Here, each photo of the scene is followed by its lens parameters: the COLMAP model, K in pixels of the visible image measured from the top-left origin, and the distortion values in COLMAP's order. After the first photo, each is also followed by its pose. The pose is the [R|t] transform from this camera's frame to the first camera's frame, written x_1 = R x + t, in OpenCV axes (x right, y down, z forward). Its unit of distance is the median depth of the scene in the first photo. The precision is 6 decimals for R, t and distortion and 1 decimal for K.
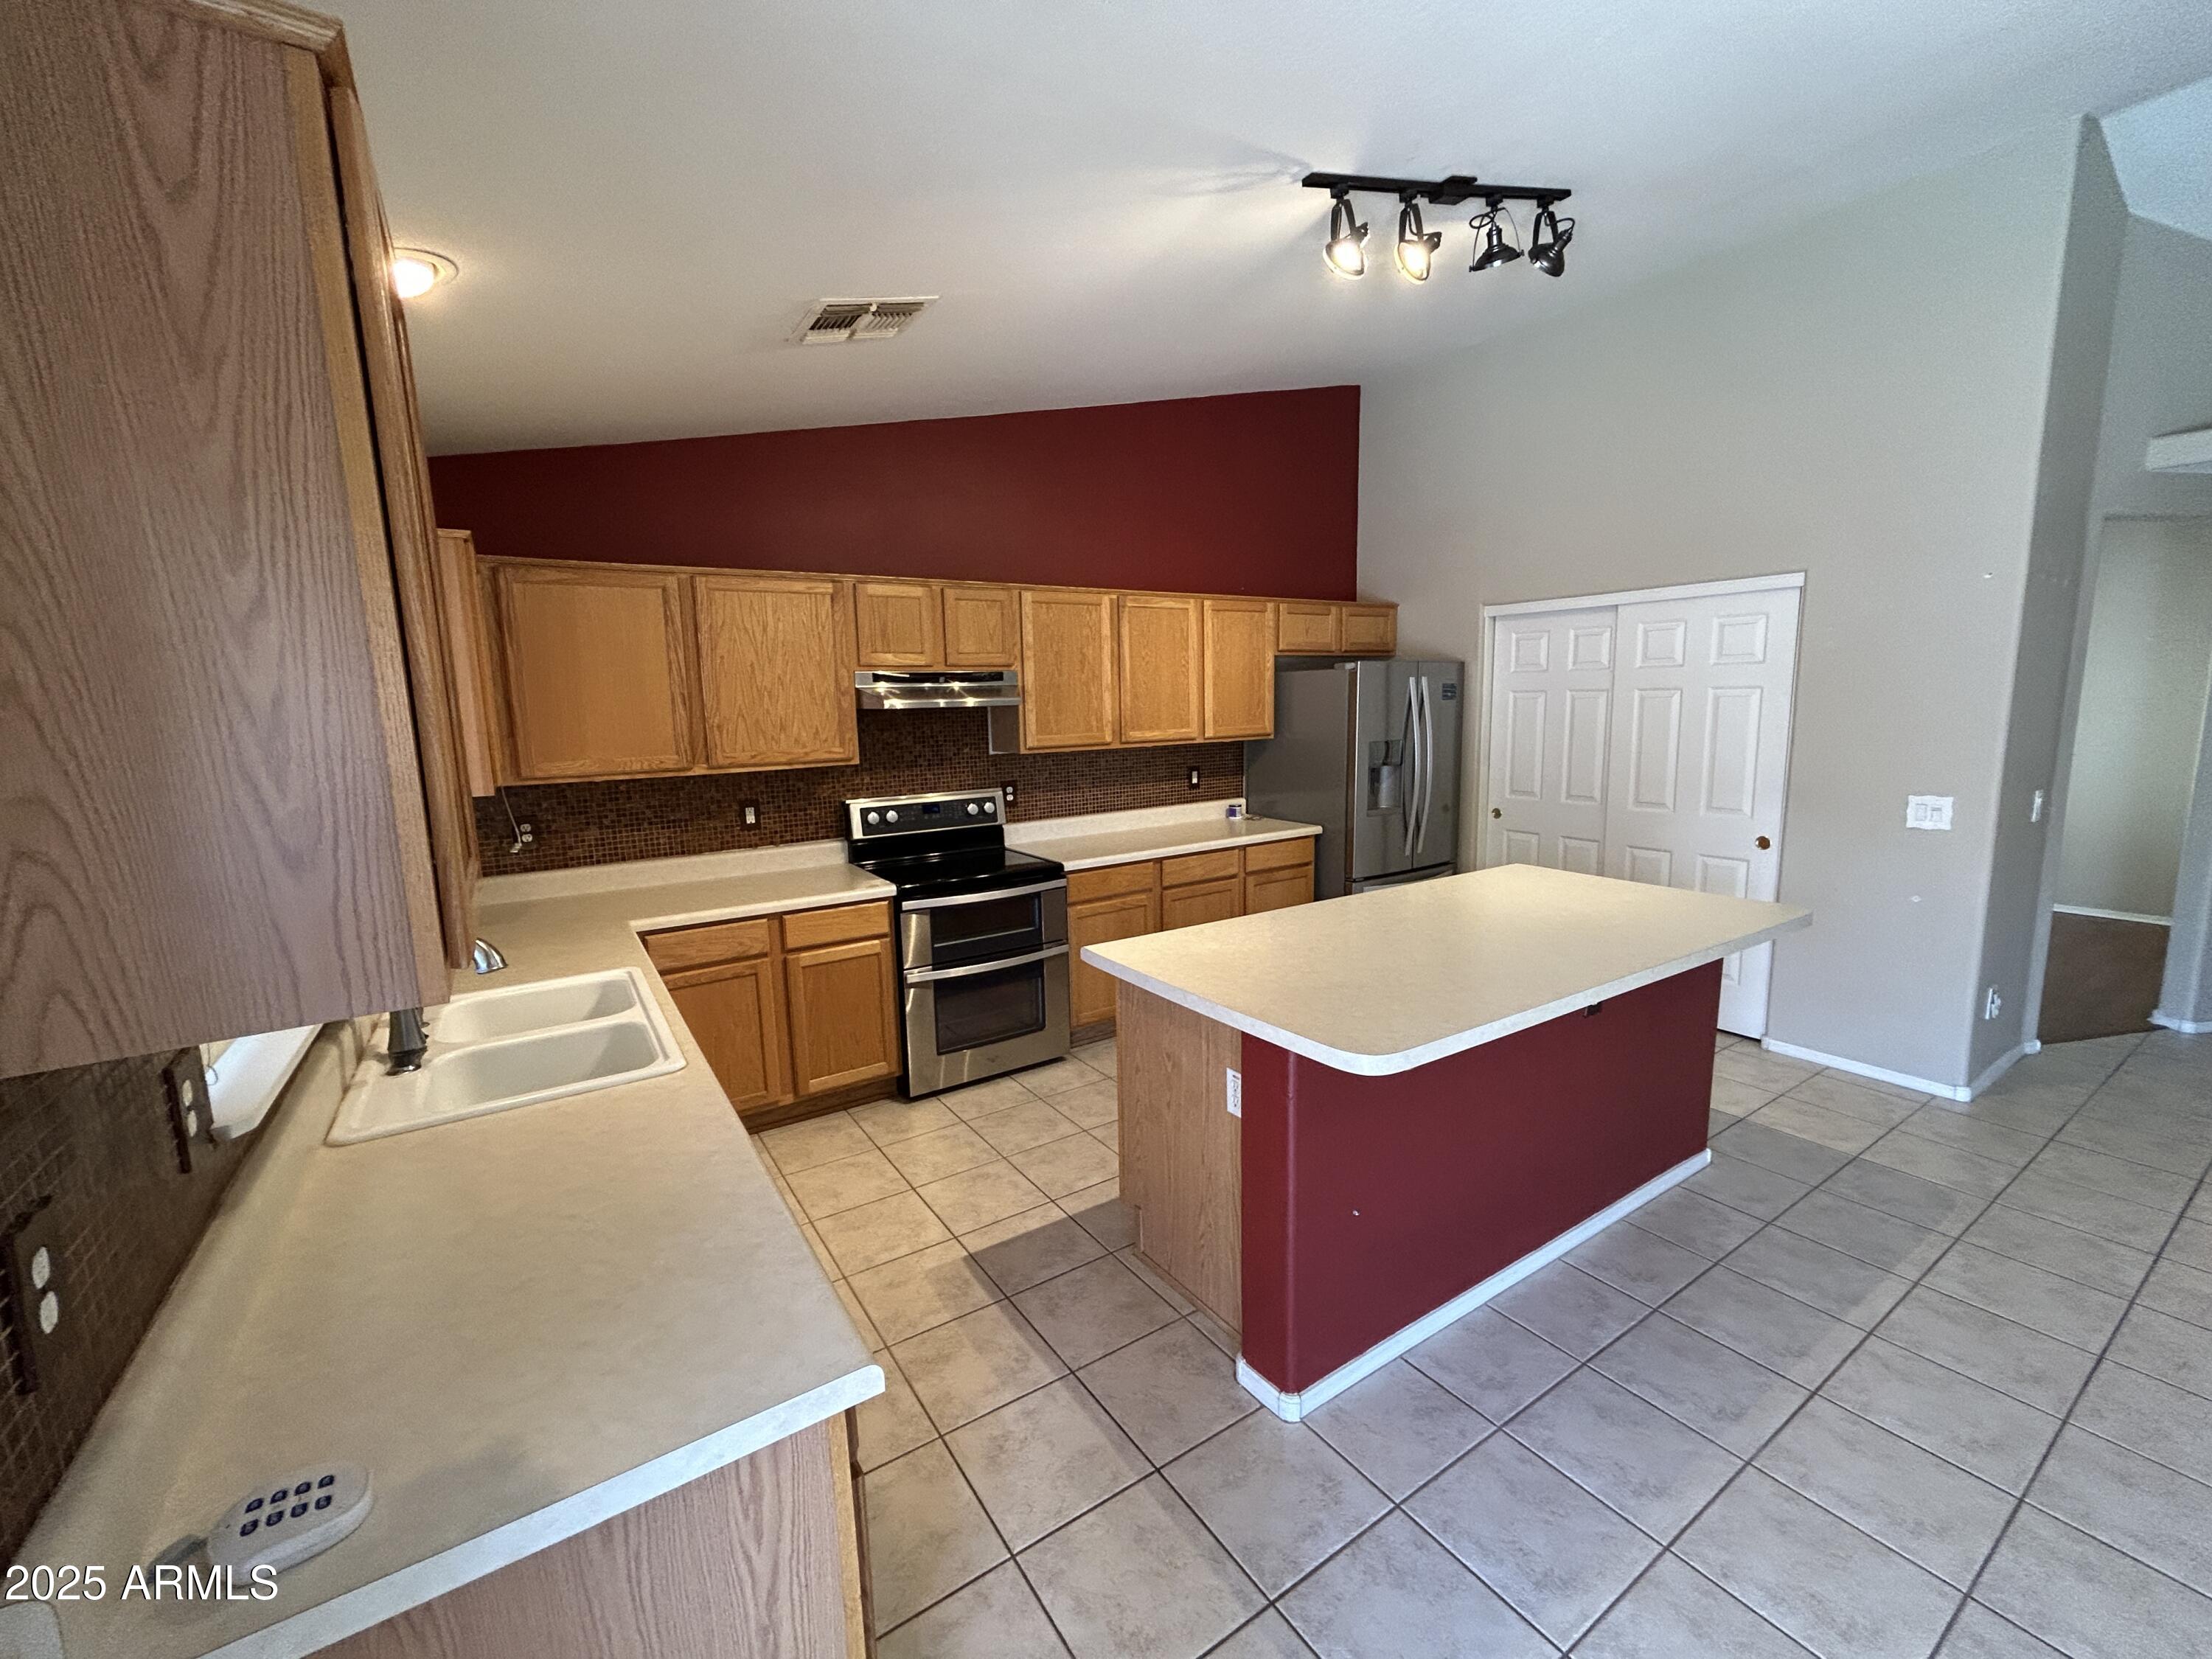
lens RADIAL K [[903.4, 0, 1104.7], [0, 903.4, 833.5], [0, 0, 1]] dist [0.000873, 0.001258]
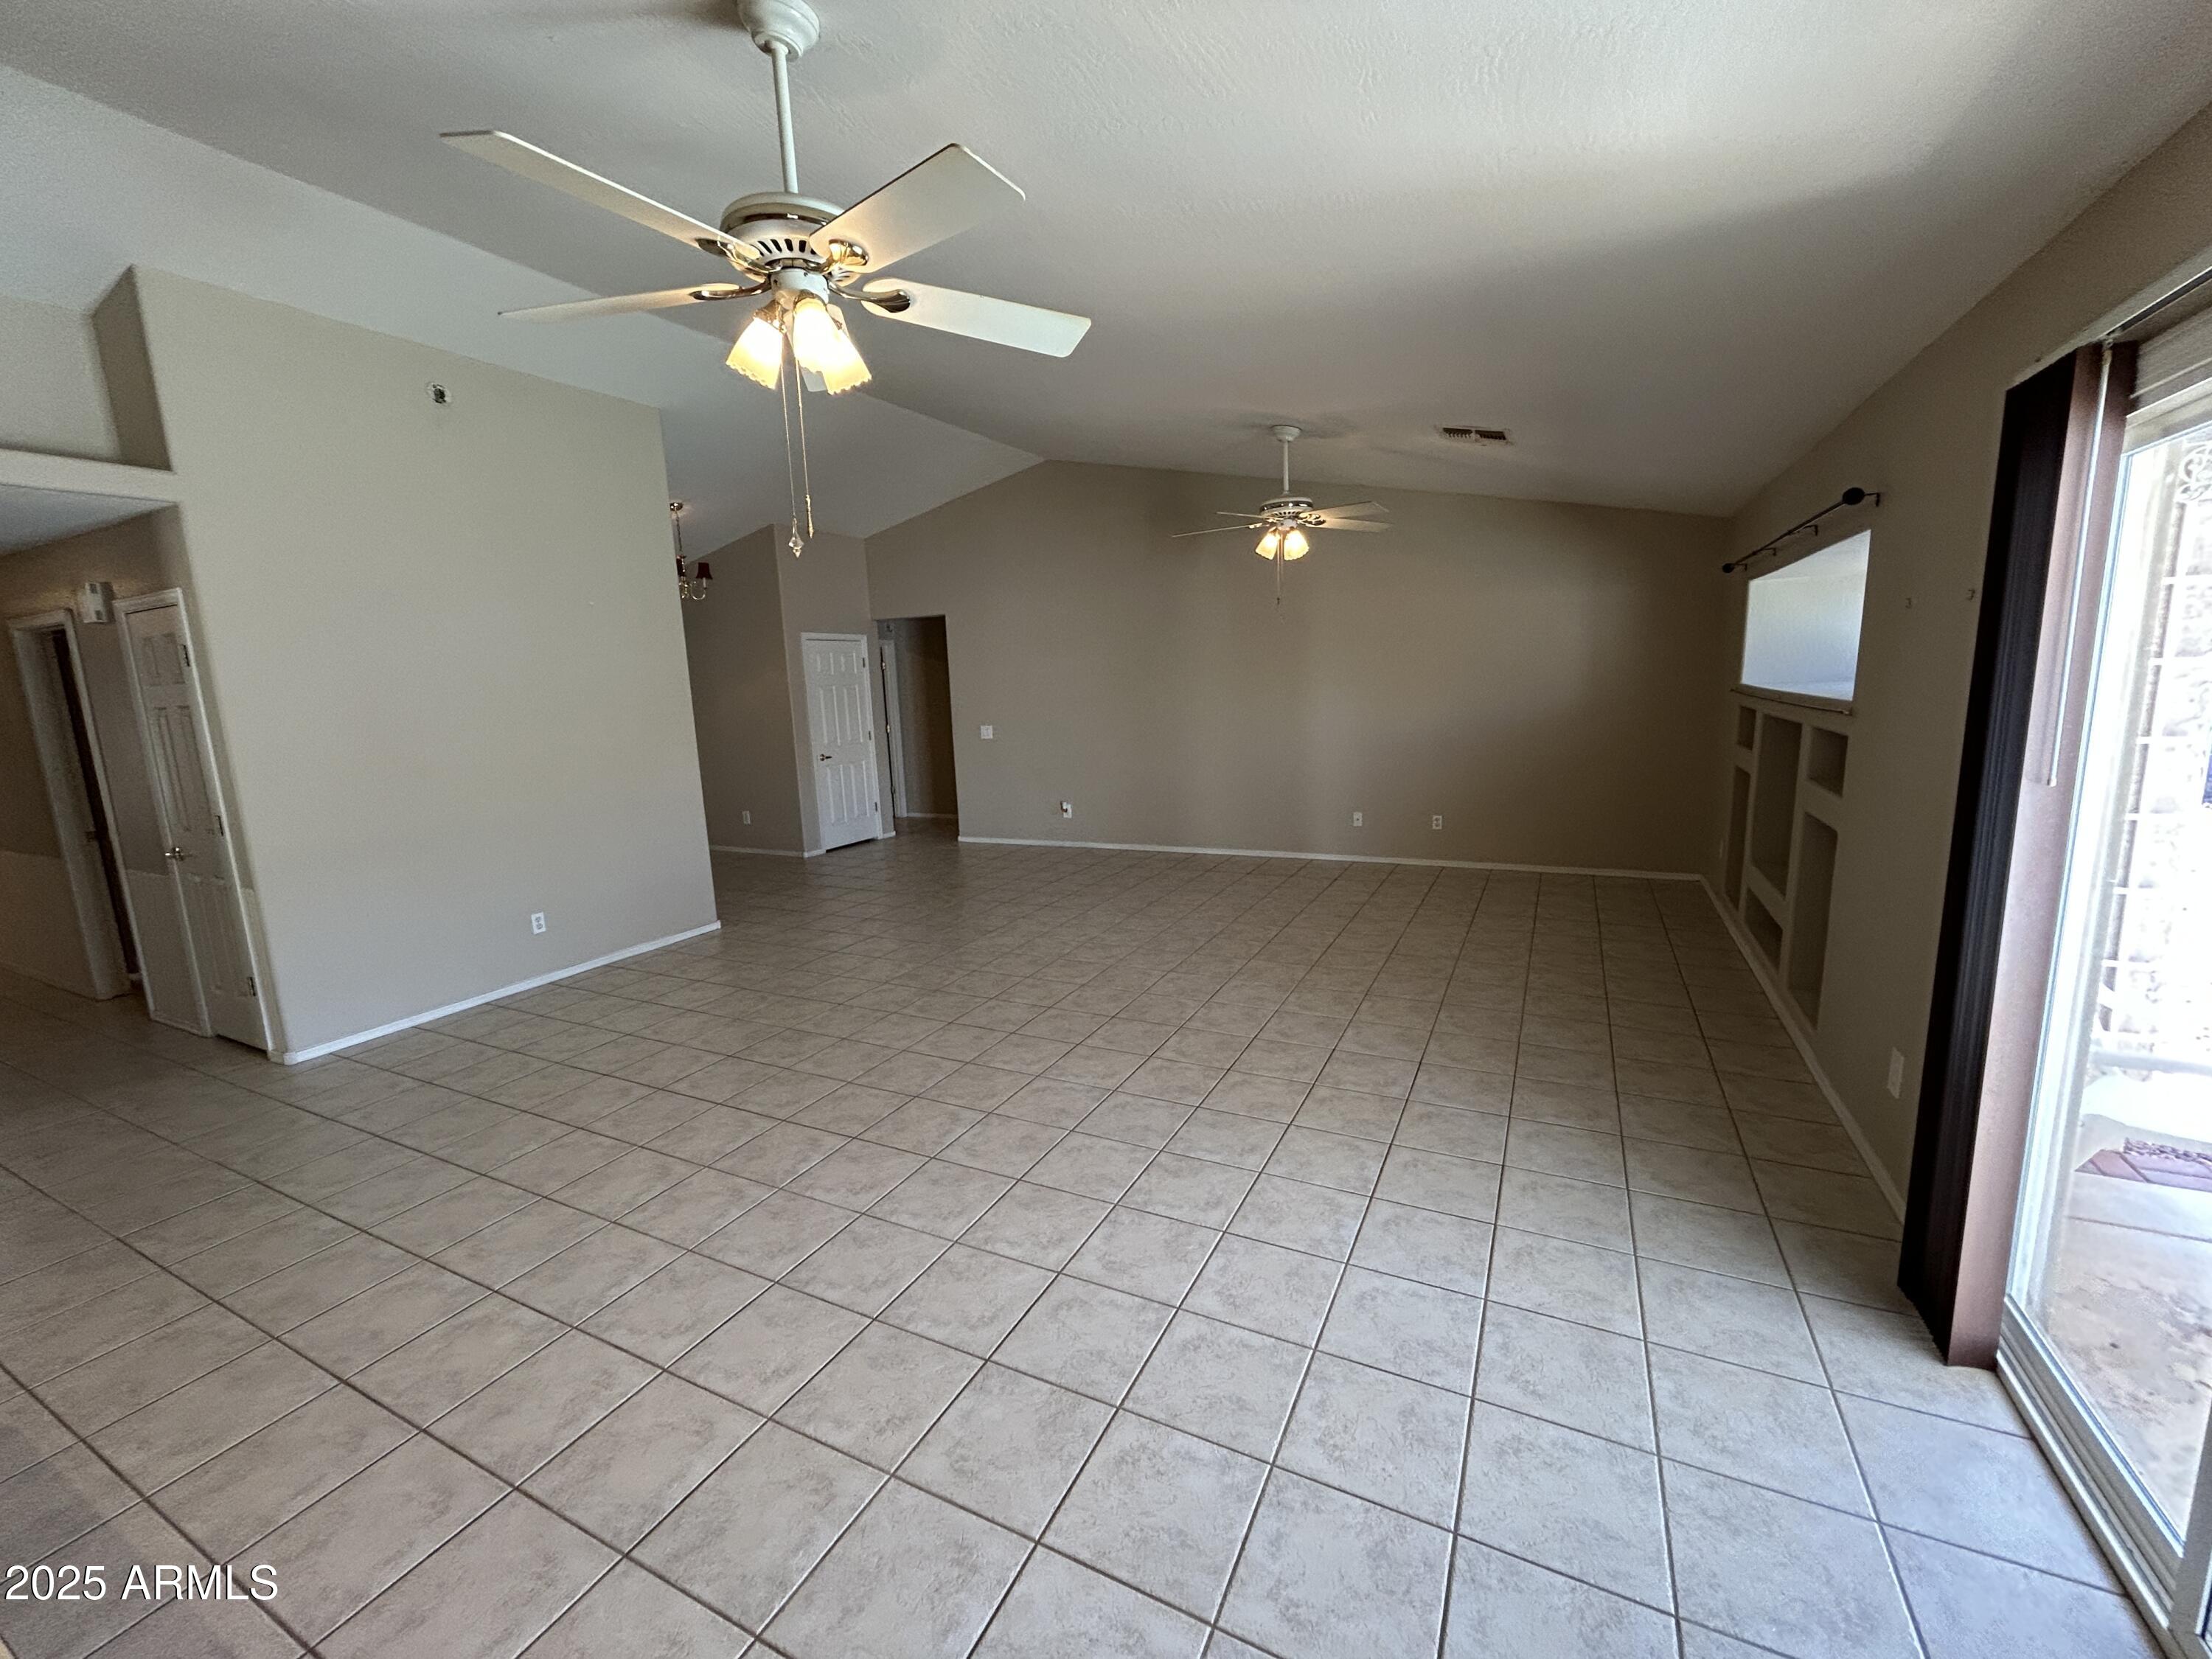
lens RADIAL K [[903.4, 0, 1090.2], [0, 903.4, 836.4], [0, 0, 1]] dist [0.000873, 0.001258]
pose [[-0.481598, -0.110388, 0.869412, -0.047013], [0.183401, 0.957376, 0.223149, -0.033936], [-0.856988, 0.266919, -0.440825, 0.313424]]
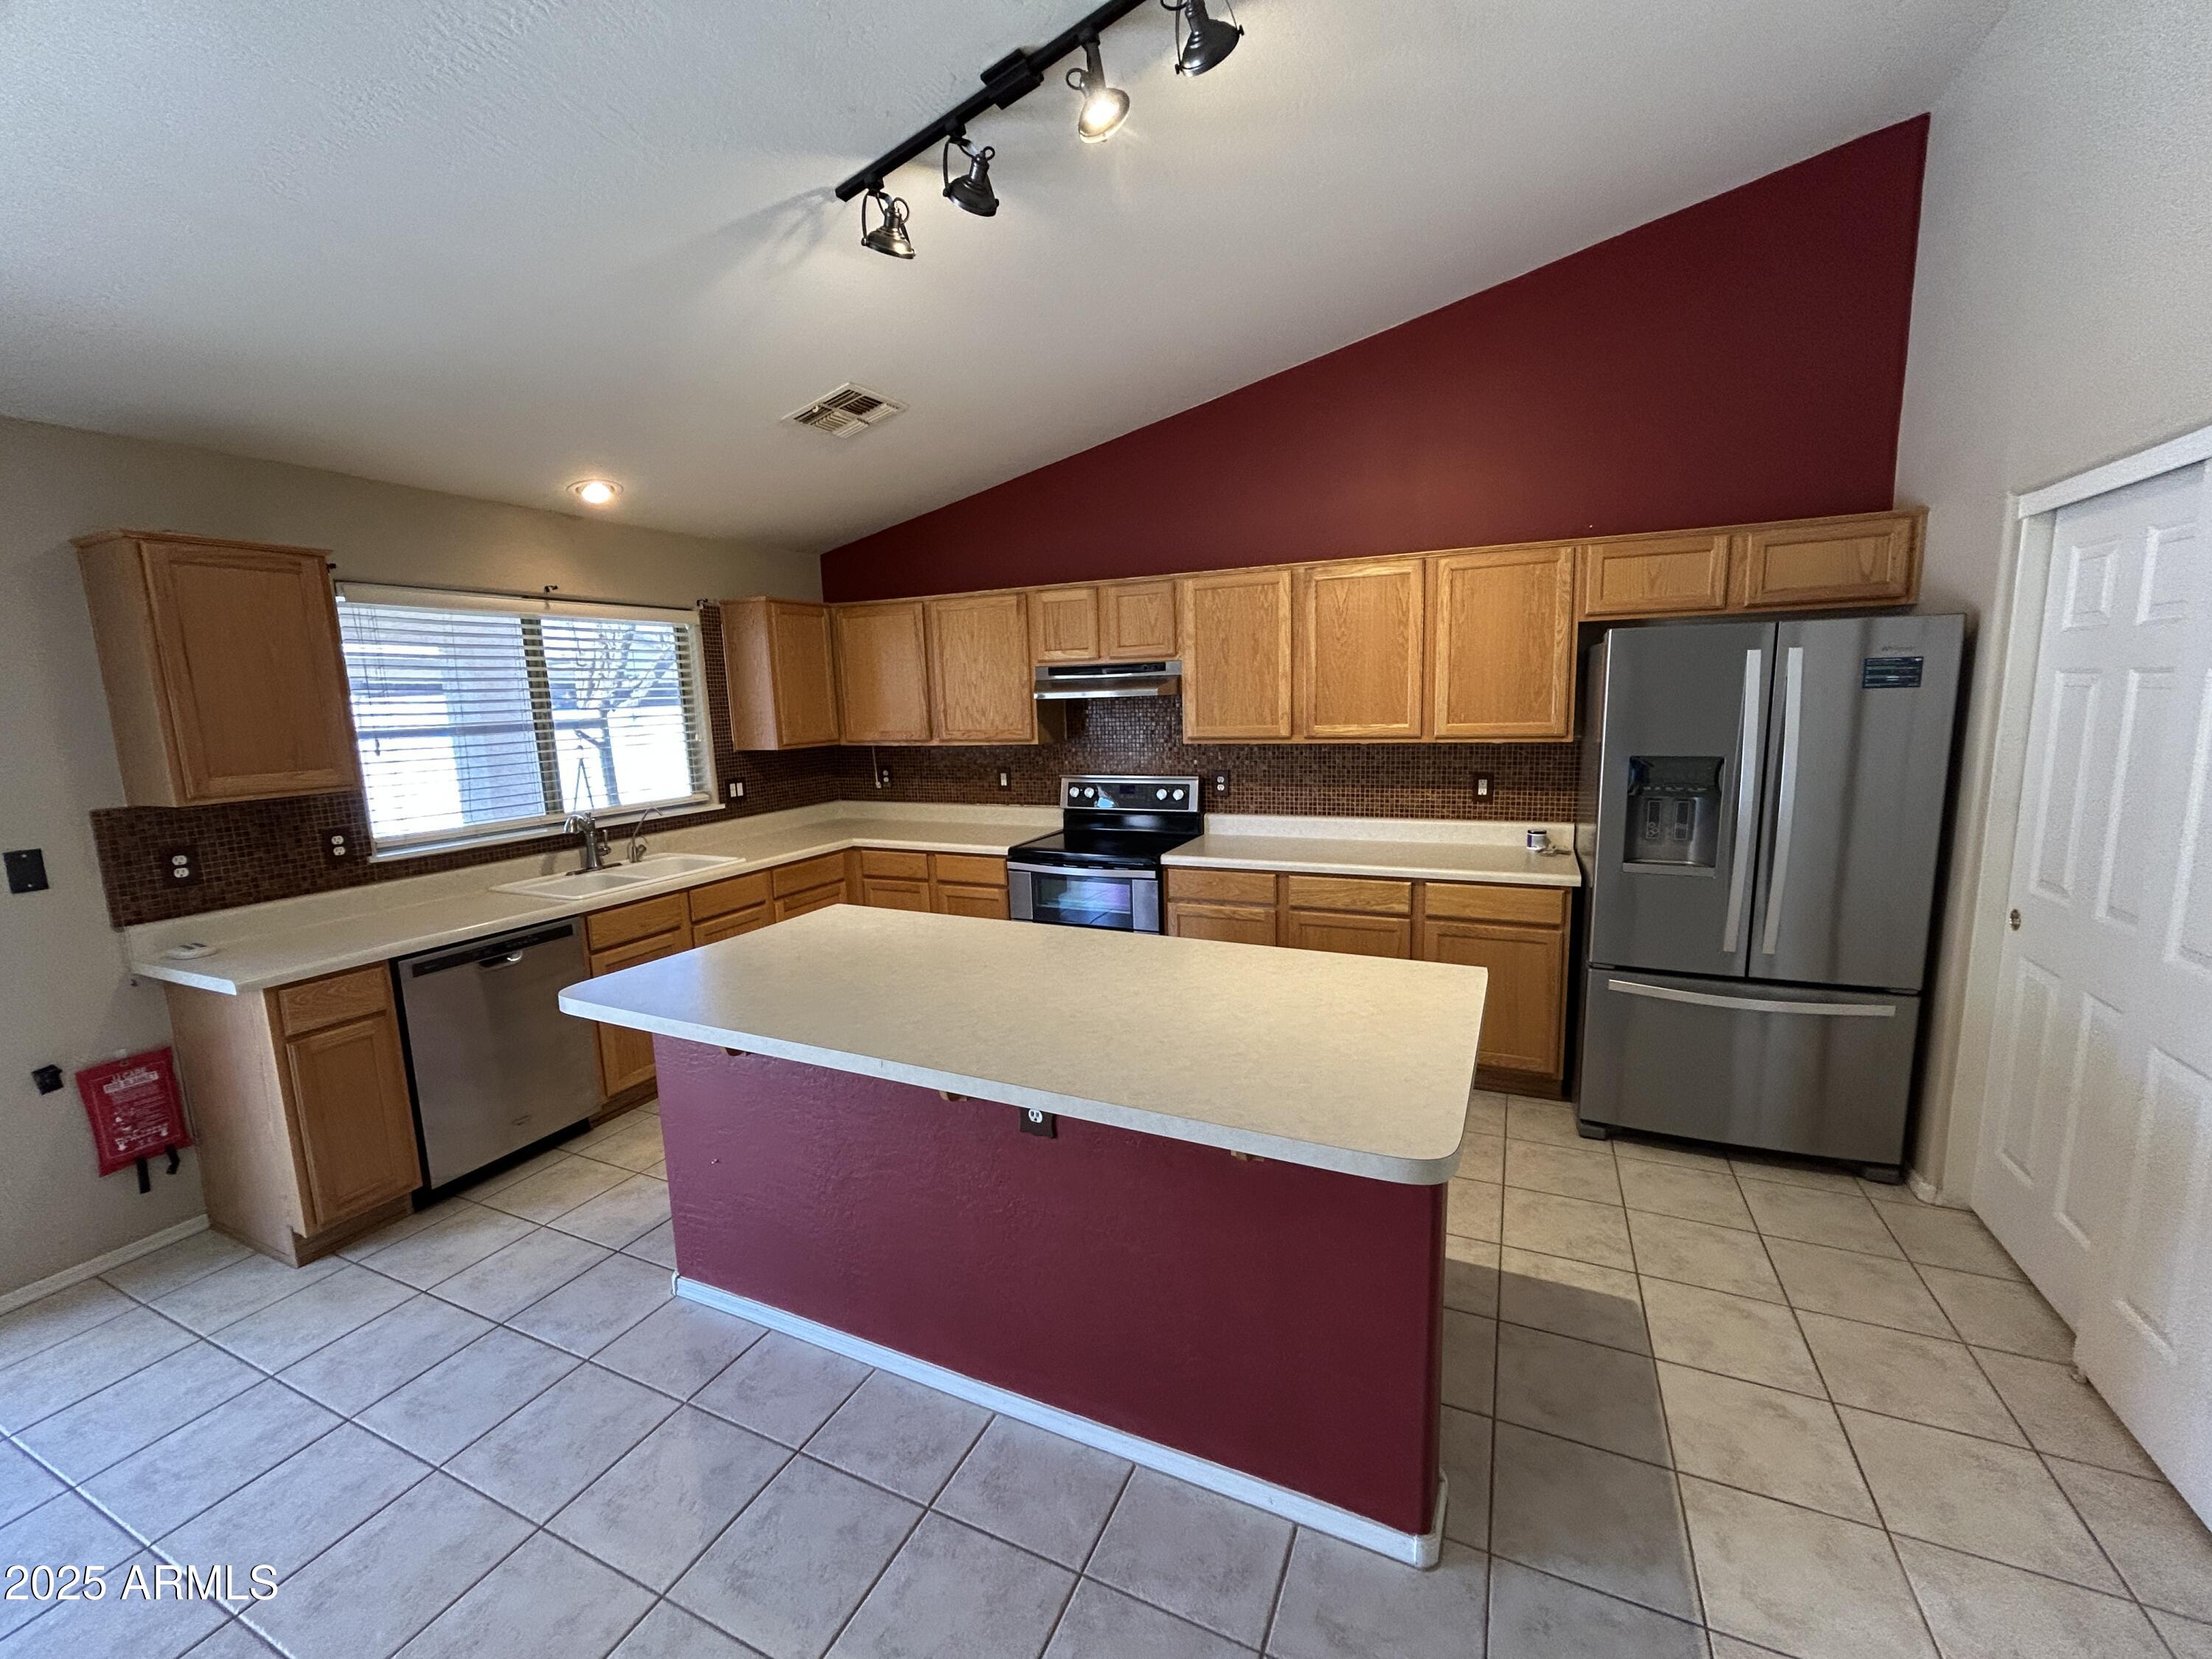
lens RADIAL K [[903.4, 0, 1095.6], [0, 903.4, 832.6], [0, 0, 1]] dist [0.000873, 0.001258]
pose [[0.523273, 0.137306, -0.841031, 0.728047], [-0.111393, 0.989487, 0.092236, -0.073967], [0.844853, 0.045421, 0.533066, 0.398745]]
